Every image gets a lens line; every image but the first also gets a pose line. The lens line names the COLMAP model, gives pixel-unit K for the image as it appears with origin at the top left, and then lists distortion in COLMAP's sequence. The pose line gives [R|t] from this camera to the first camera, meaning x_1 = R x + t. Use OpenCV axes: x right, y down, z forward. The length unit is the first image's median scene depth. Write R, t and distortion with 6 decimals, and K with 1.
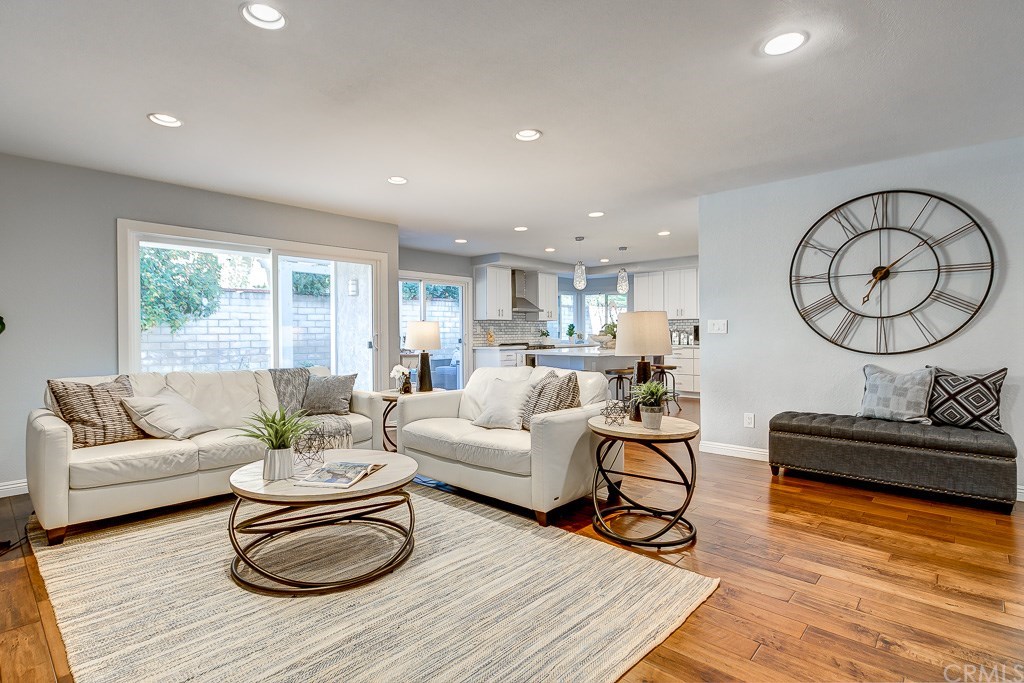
lens RADIAL K [[520.9, 0, 506.0], [0, 520.9, 335.8], [0, 0, 1]] dist [-0.000707, 0.000411]
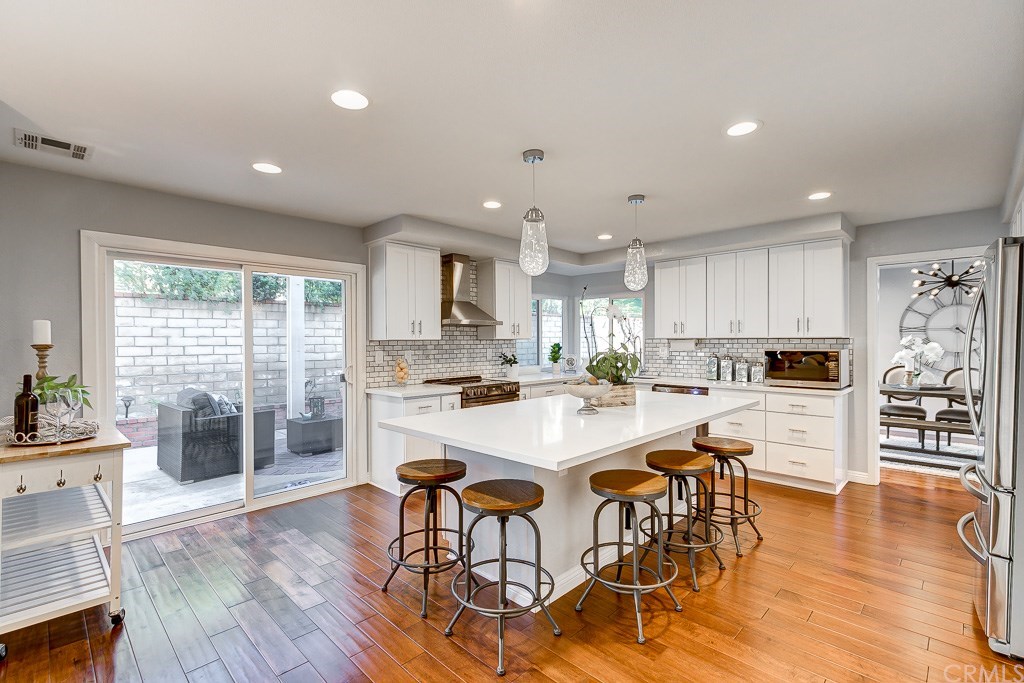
lens RADIAL K [[465.5, 0, 519.4], [0, 465.5, 345.2], [0, 0, 1]] dist [-0.003791, -0.000444]
pose [[0.999648, 0.000432, -0.026531, 0.107360], [-0.000260, 0.999979, 0.006512, -0.027184], [0.026533, -0.006502, 0.999627, 0.475489]]
